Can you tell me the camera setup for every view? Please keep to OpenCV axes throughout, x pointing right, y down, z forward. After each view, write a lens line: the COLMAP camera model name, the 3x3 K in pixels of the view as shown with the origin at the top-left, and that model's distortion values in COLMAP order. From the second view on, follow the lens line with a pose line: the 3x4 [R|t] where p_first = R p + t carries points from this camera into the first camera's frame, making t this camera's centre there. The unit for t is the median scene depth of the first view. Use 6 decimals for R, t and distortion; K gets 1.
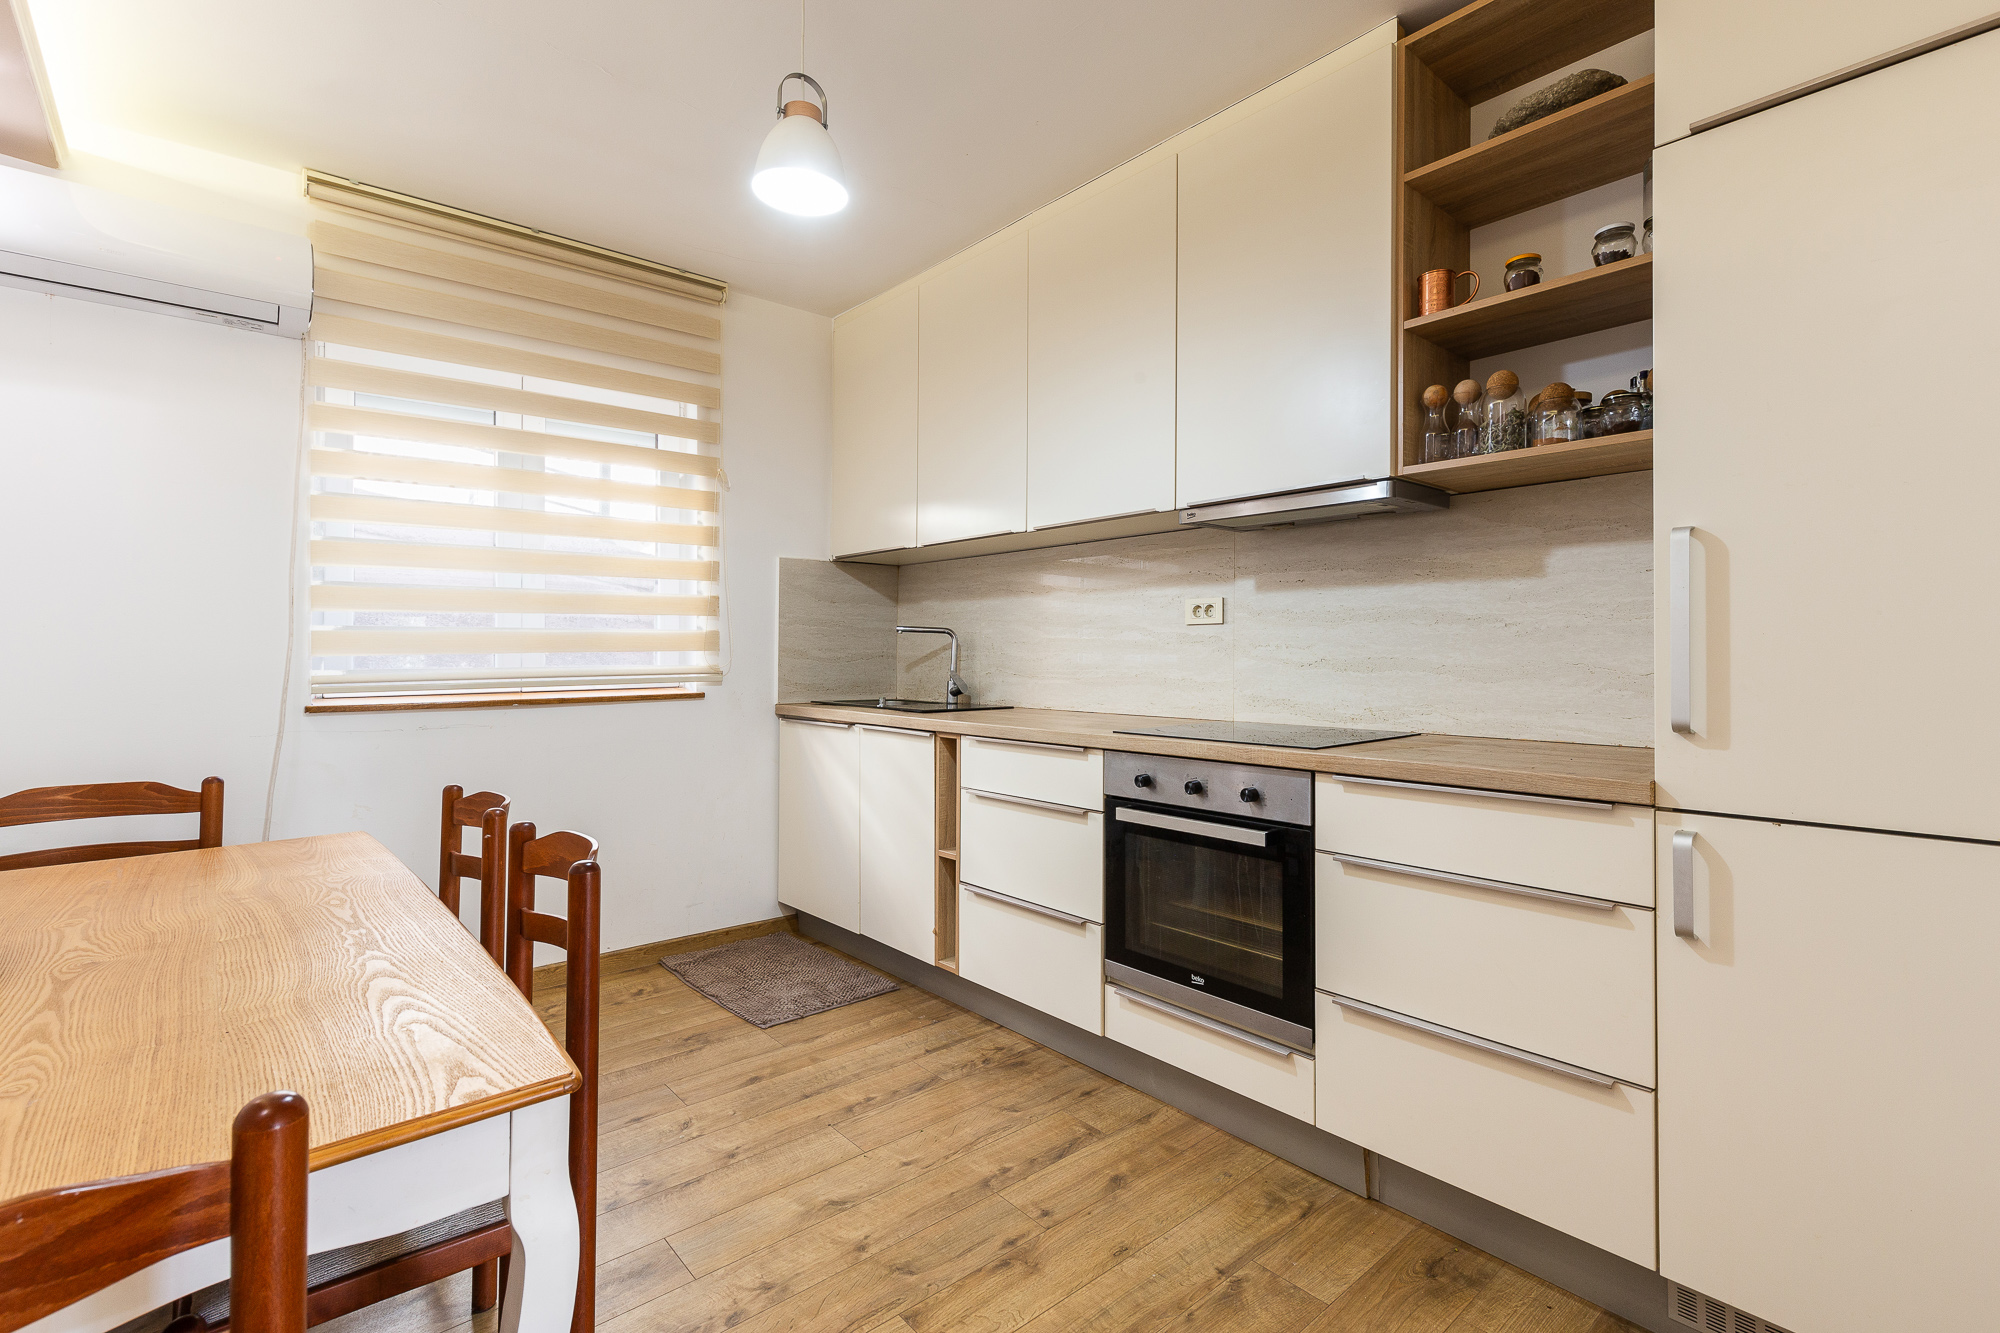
lens RADIAL K [[938.7, 0, 1051.2], [0, 938.7, 627.7], [0, 0, 1]] dist [0.009140, -0.000904]
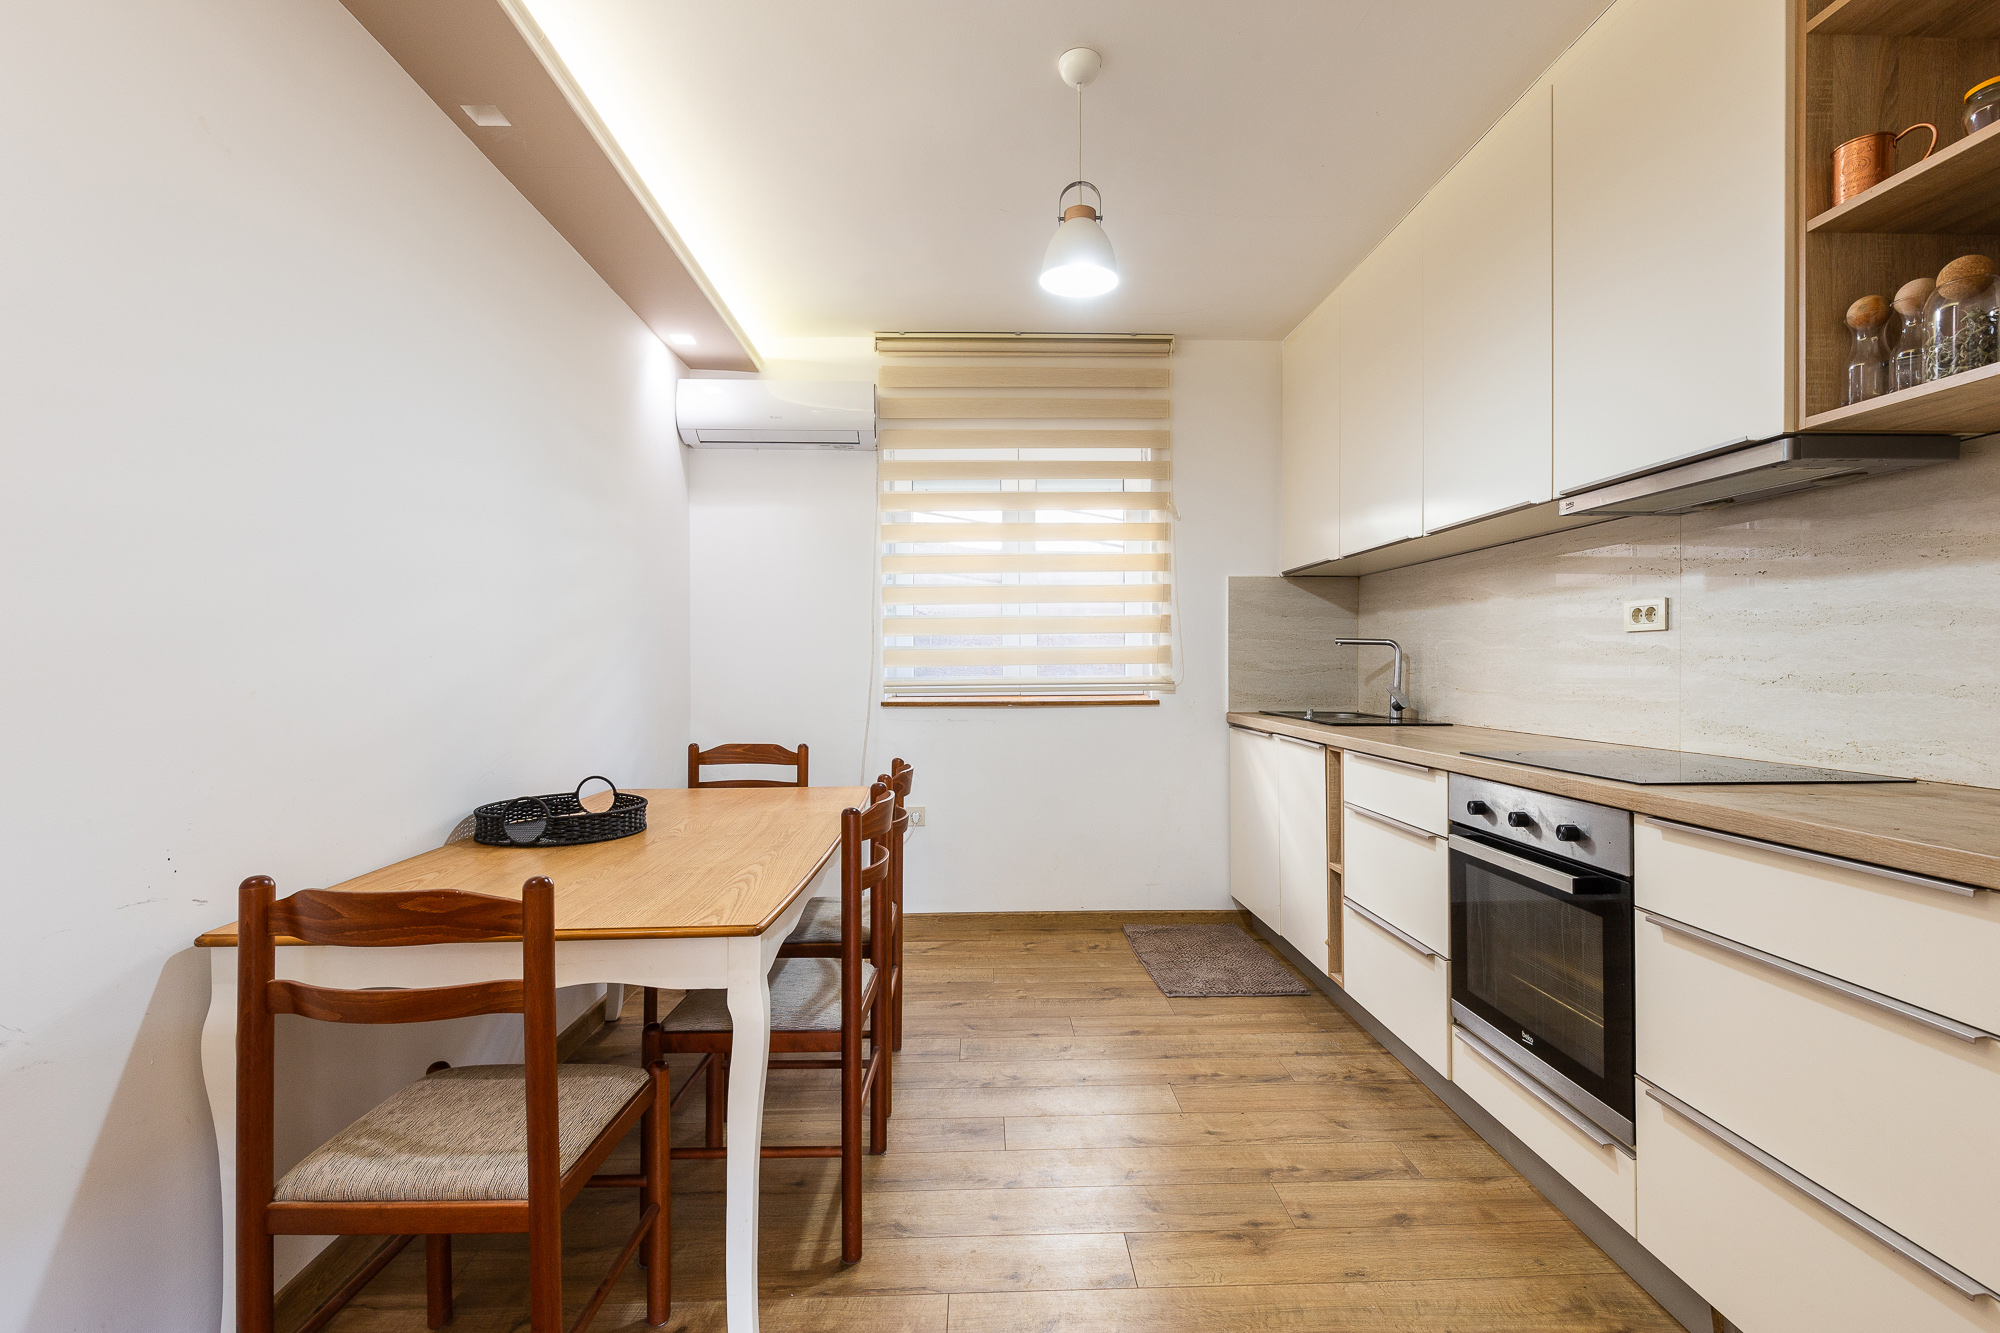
lens RADIAL K [[941.1, 0, 1009.3], [0, 941.1, 649.5], [0, 0, 1]] dist [0.002679, -0.000517]
pose [[0.765195, -0.009559, -0.643728, 0.310265], [0.016435, 0.999854, 0.004689, -0.000813], [0.643589, -0.014168, 0.765240, 0.016720]]
